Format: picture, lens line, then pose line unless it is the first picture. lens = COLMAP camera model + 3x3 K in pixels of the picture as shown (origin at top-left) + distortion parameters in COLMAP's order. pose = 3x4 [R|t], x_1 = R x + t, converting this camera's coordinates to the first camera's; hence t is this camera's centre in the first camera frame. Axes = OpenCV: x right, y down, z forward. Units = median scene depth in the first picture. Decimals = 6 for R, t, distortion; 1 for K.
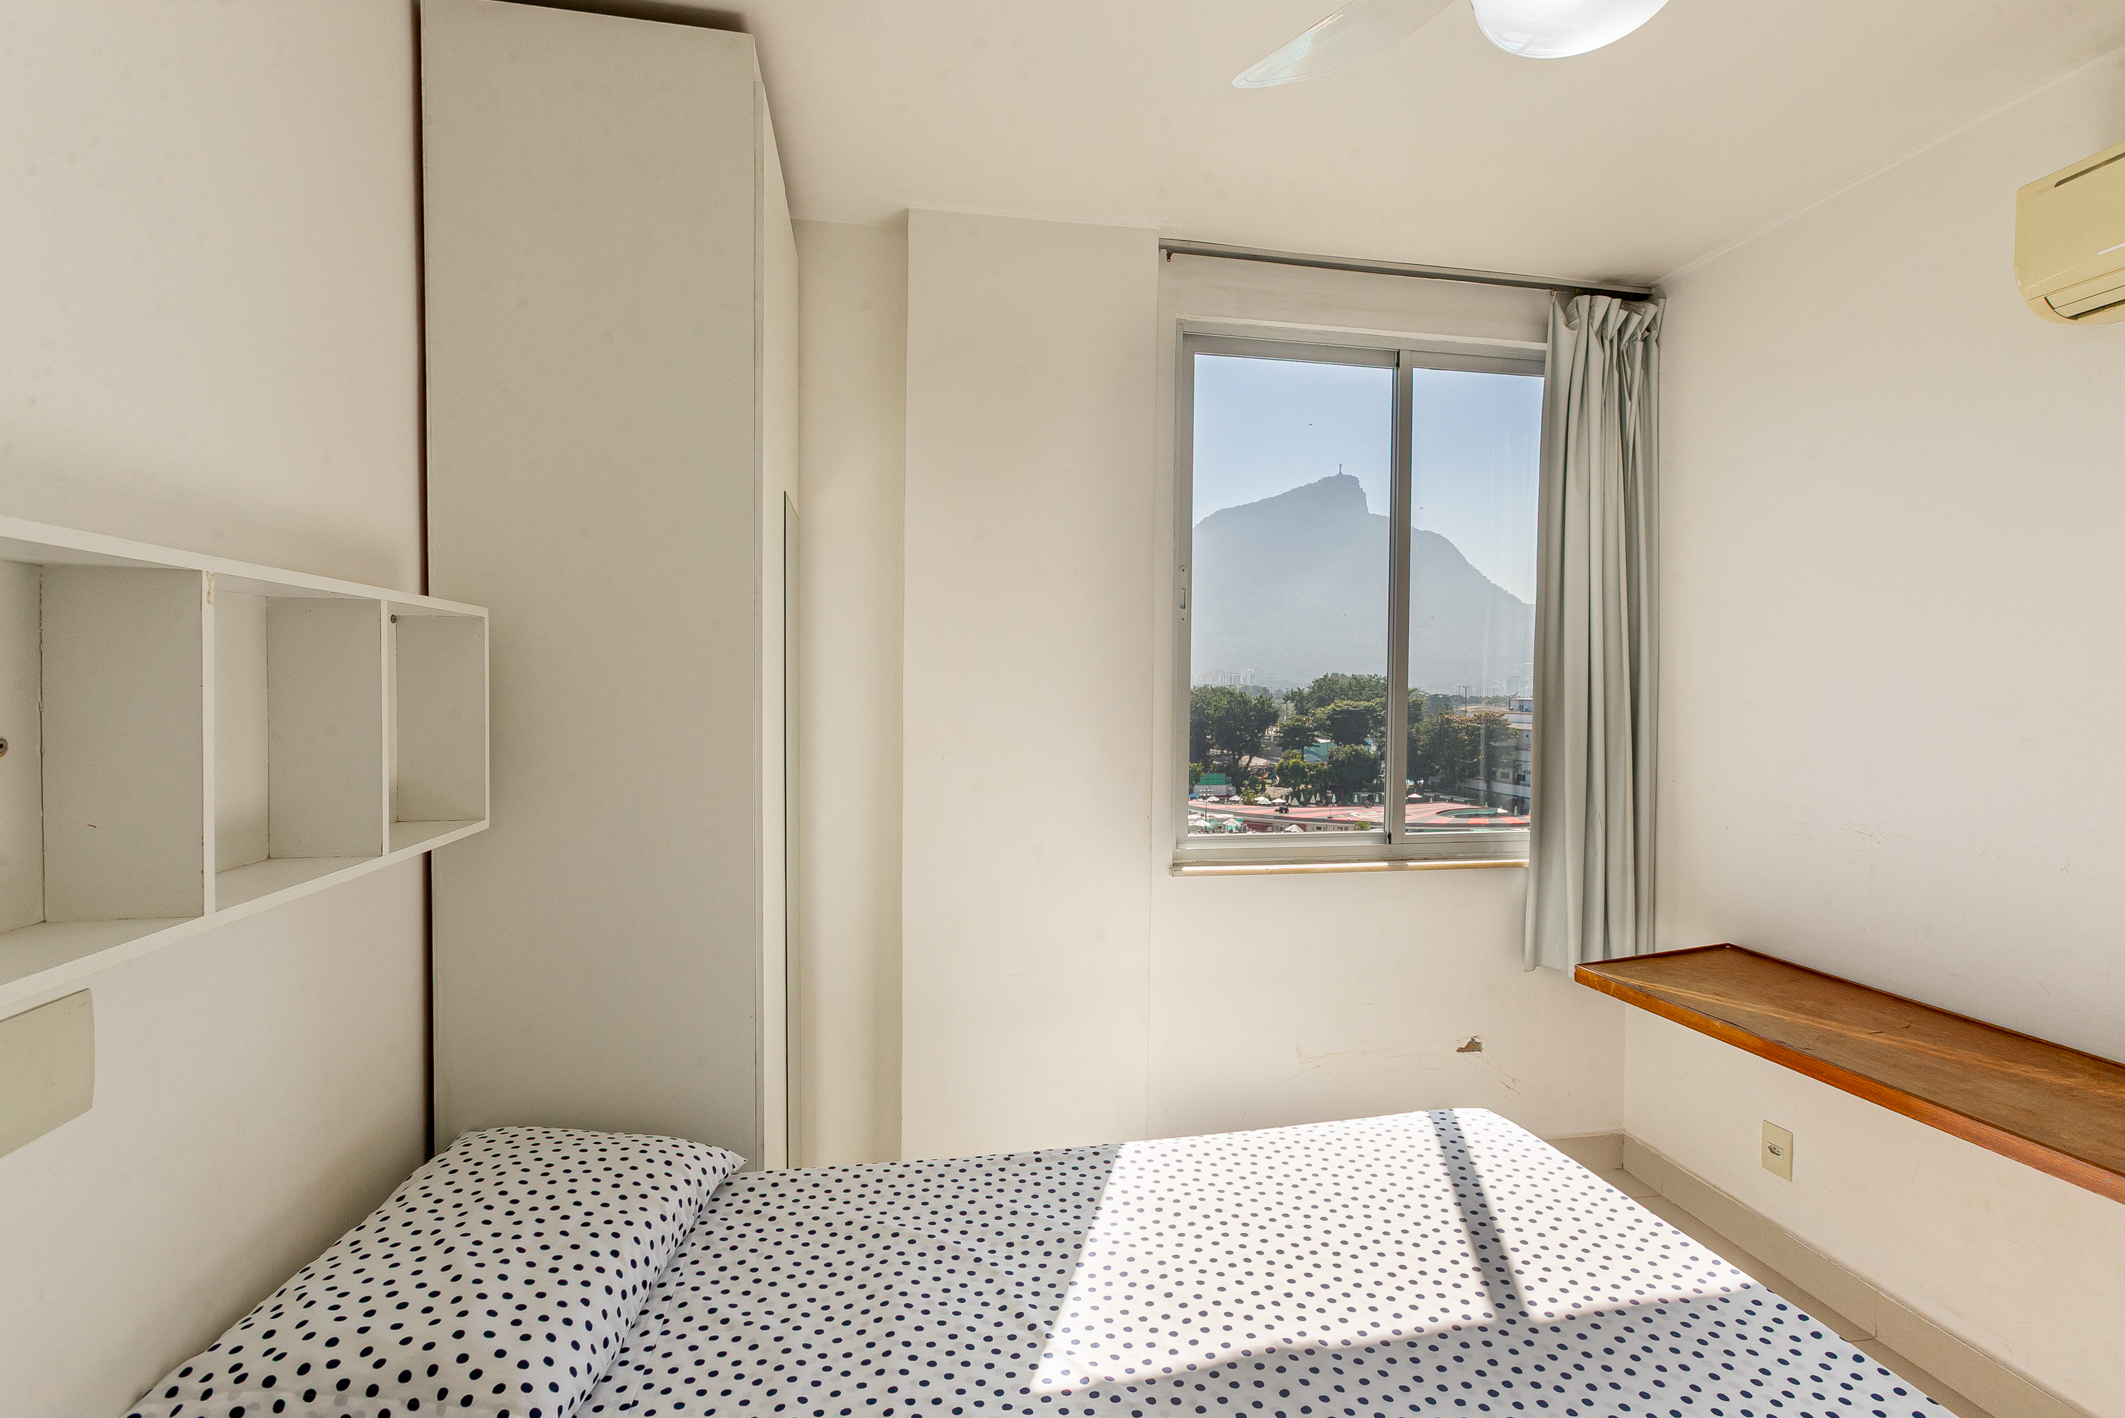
lens RADIAL K [[967.3, 0, 1052.1], [0, 967.3, 700.3], [0, 0, 1]] dist [0.003060, 0.012363]
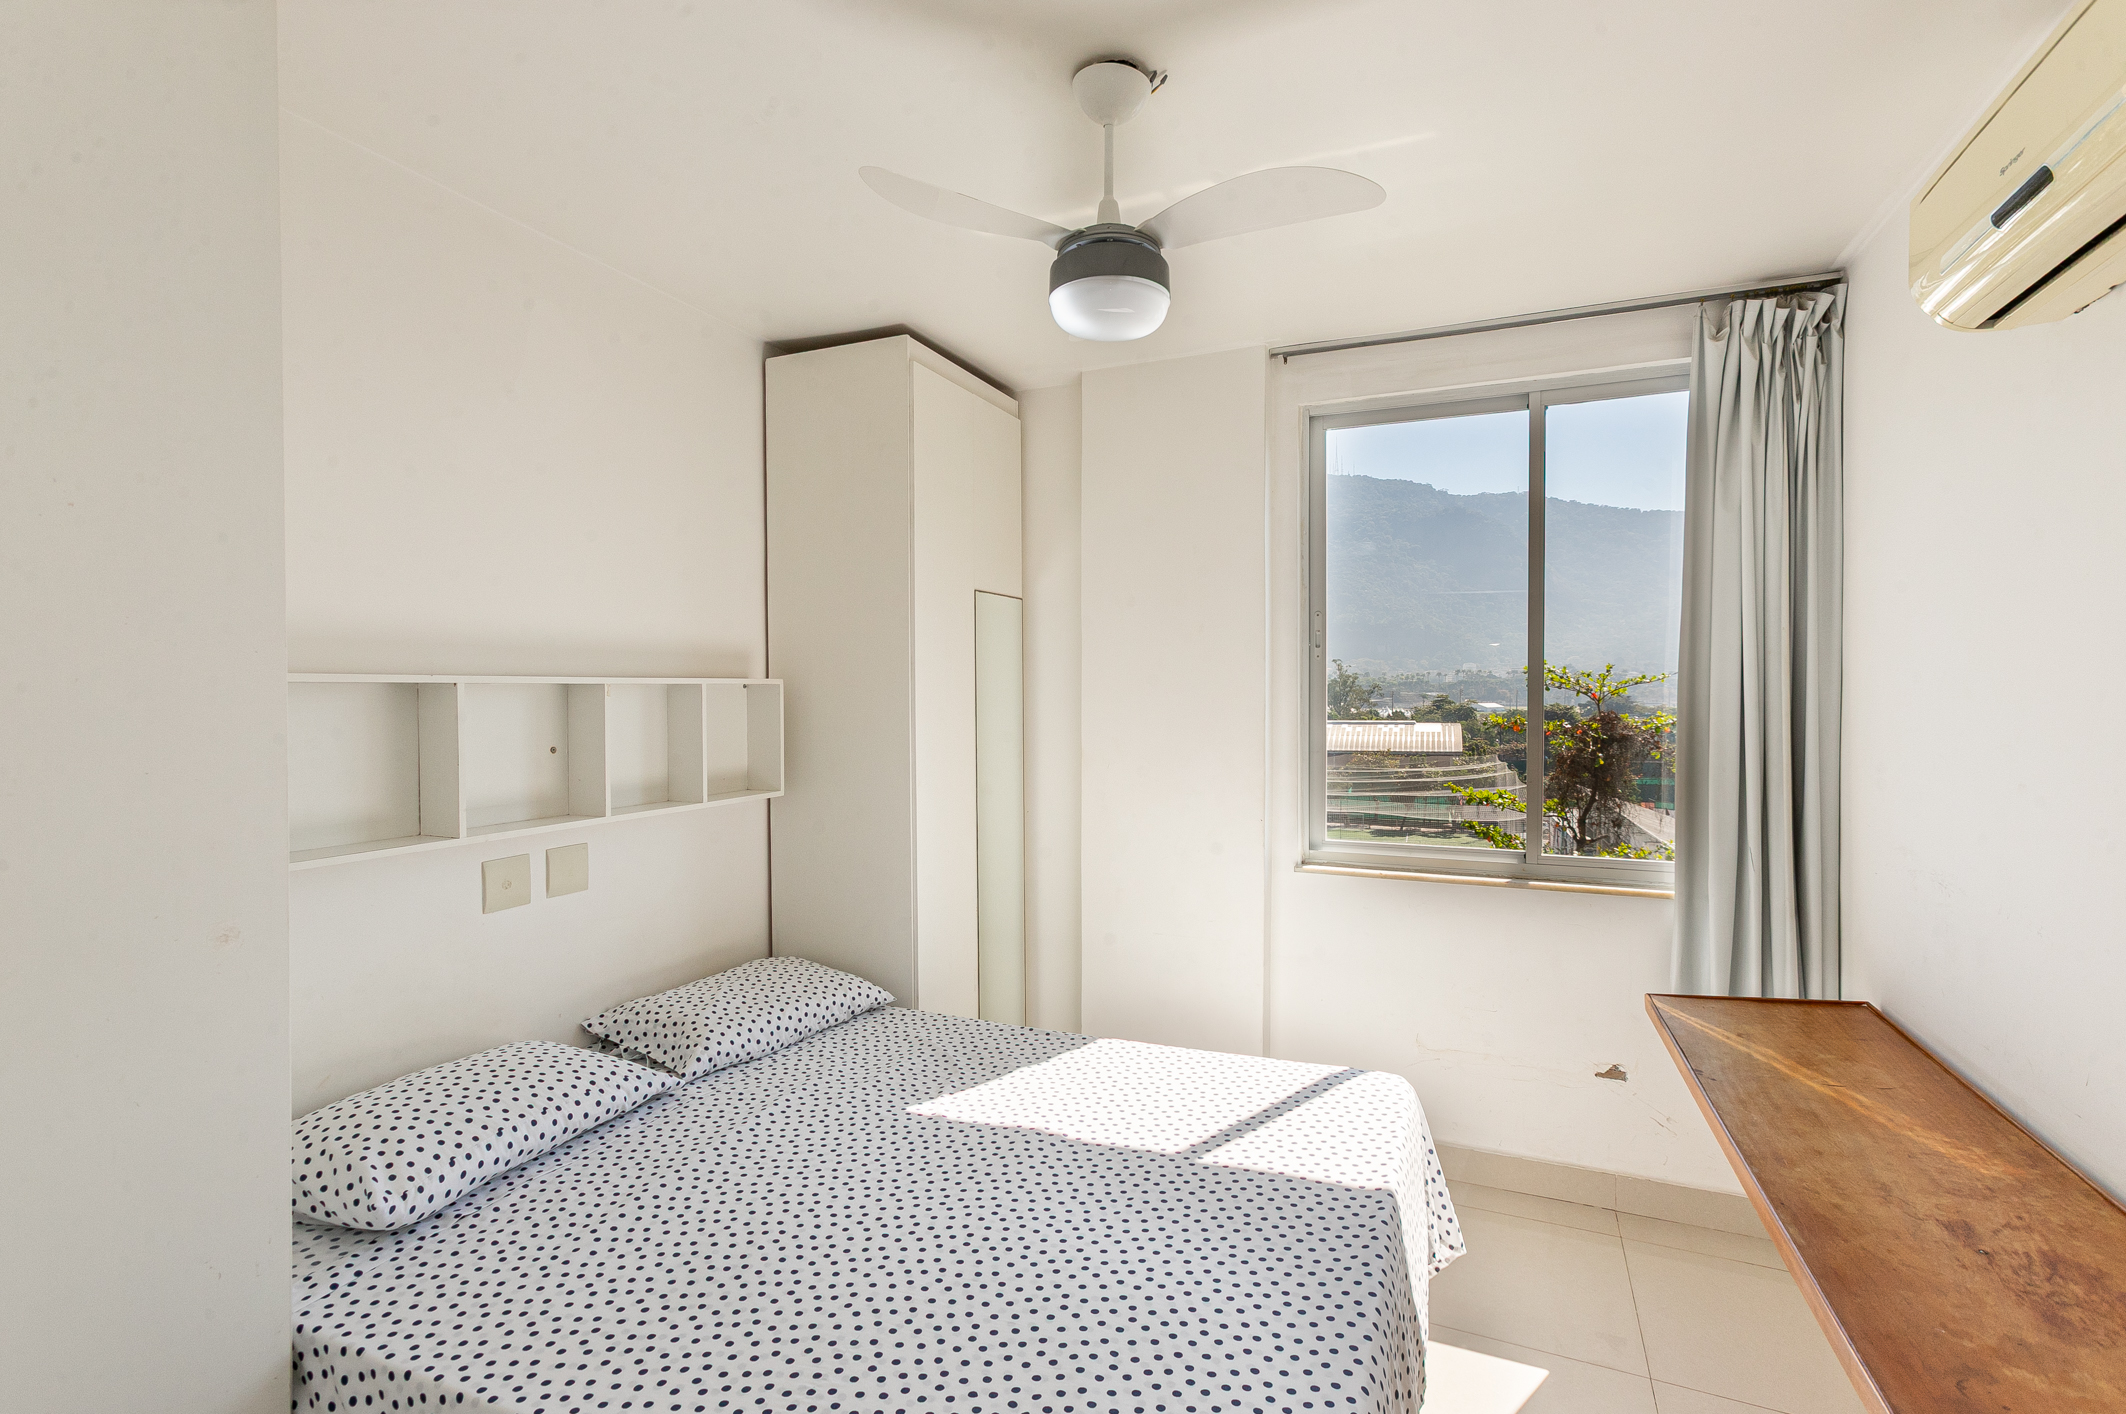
lens RADIAL K [[985.8, 0, 1067.9], [0, 985.8, 697.0], [0, 0, 1]] dist [0.013472, 0.002193]
pose [[0.830632, -0.007247, -0.556774, 0.622126], [0.003561, 0.999964, -0.007703, -0.029413], [0.556810, 0.004415, 0.830628, -0.190901]]
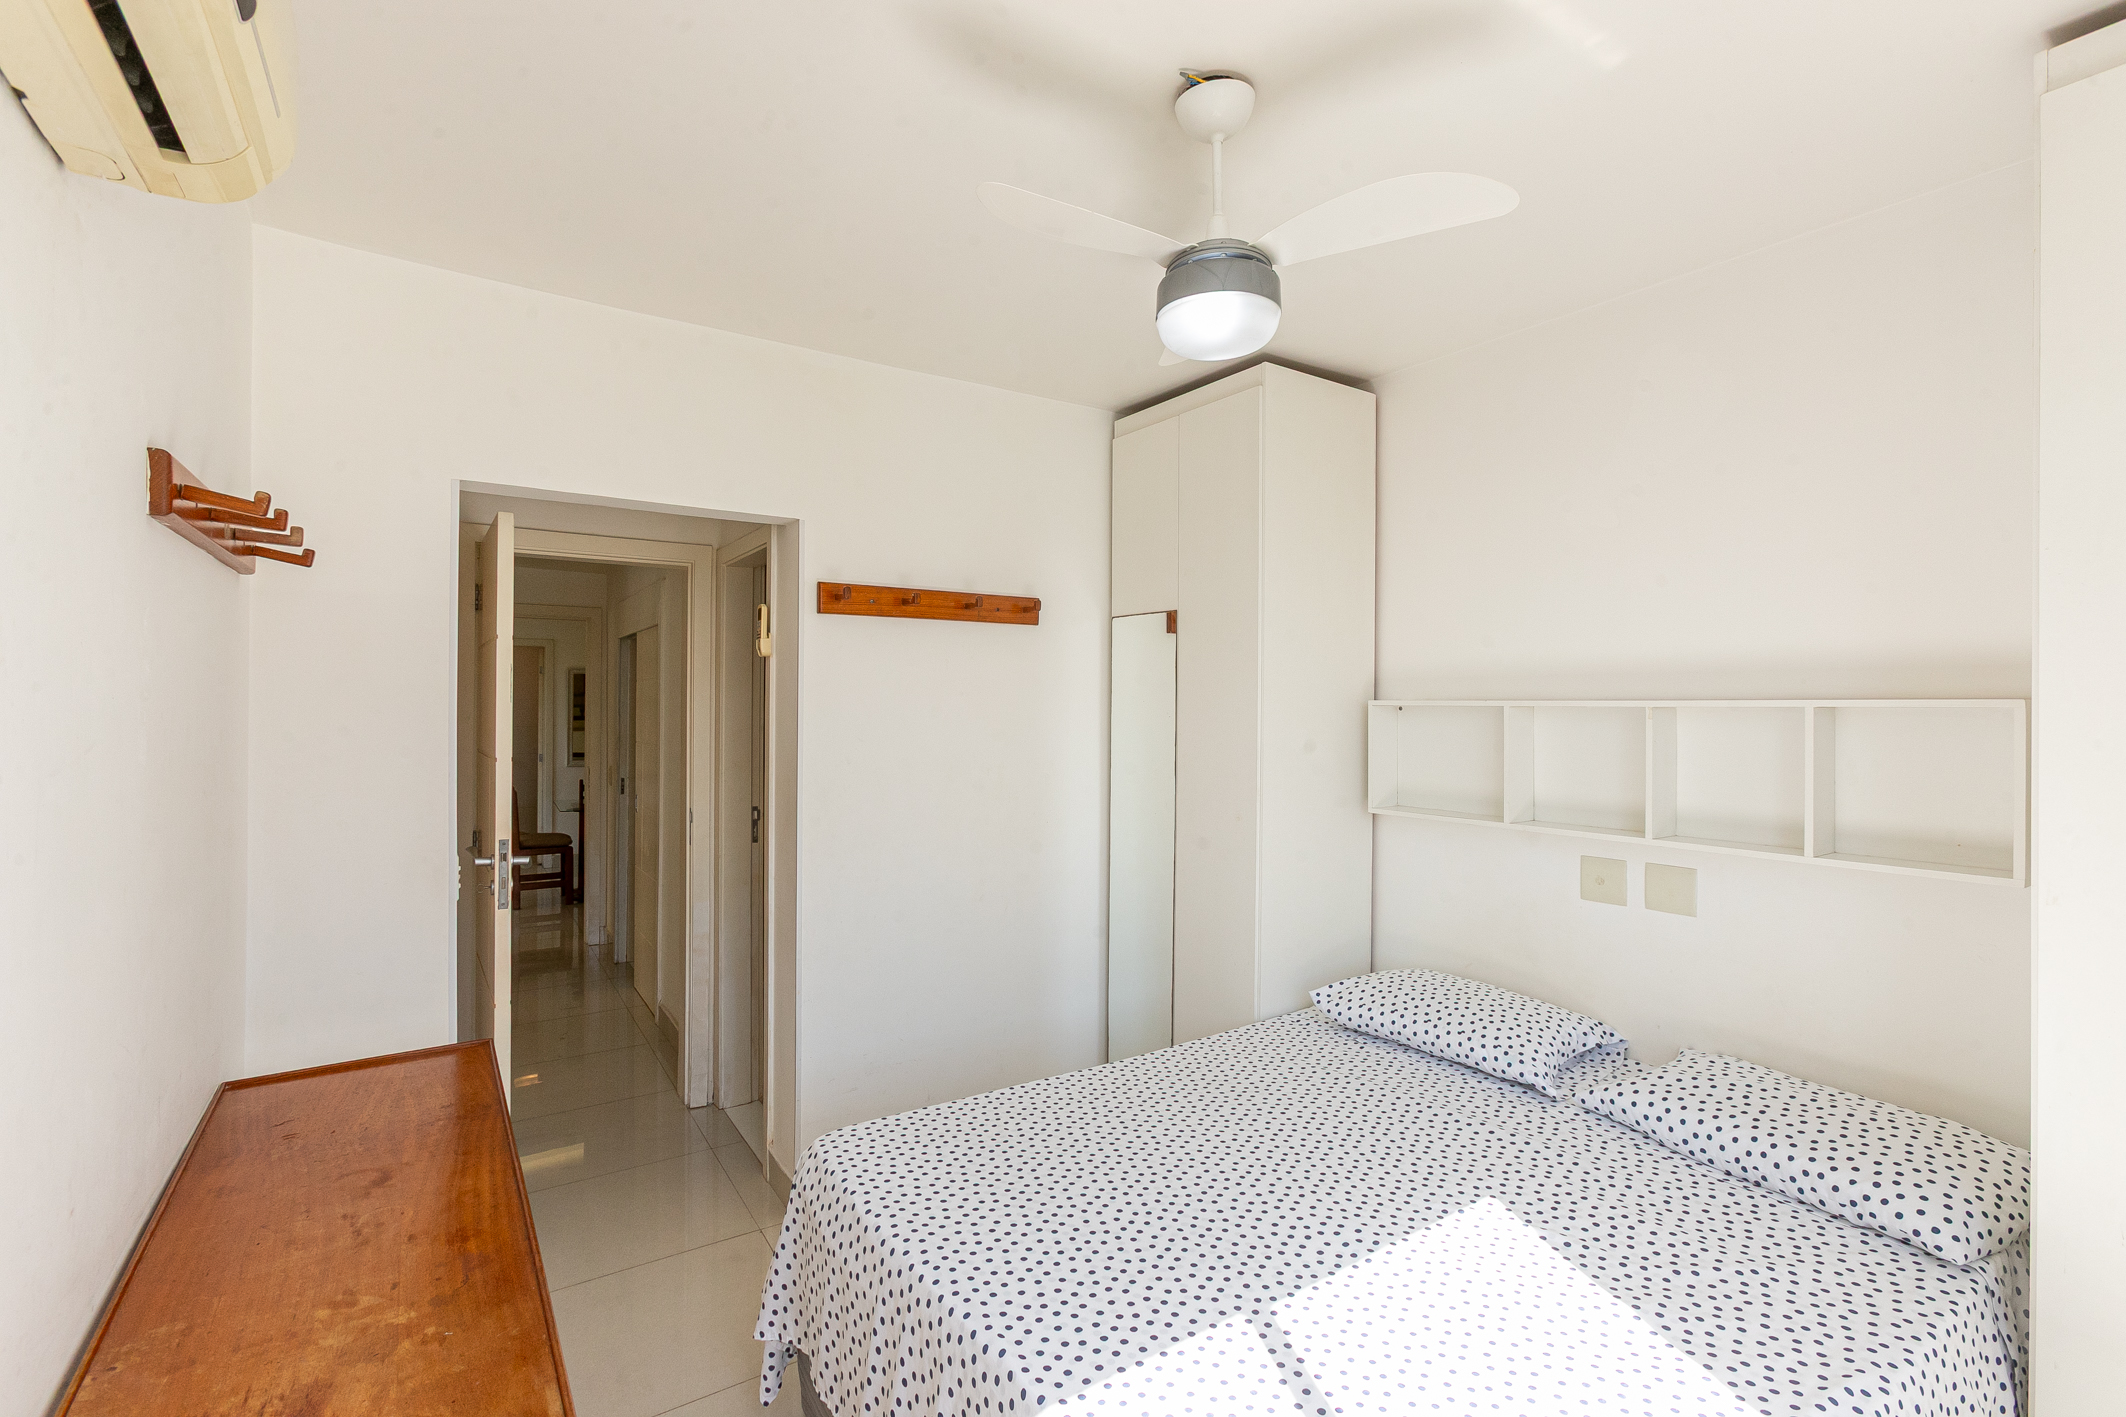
lens RADIAL K [[936.3, 0, 1037.5], [0, 936.3, 709.3], [0, 0, 1]] dist [0.000262, 0.000173]
pose [[-0.922334, -0.013512, -0.386157, 0.613914], [-0.019366, 0.999749, 0.011275, -0.046397], [0.385908, 0.017878, -0.922364, 1.021560]]
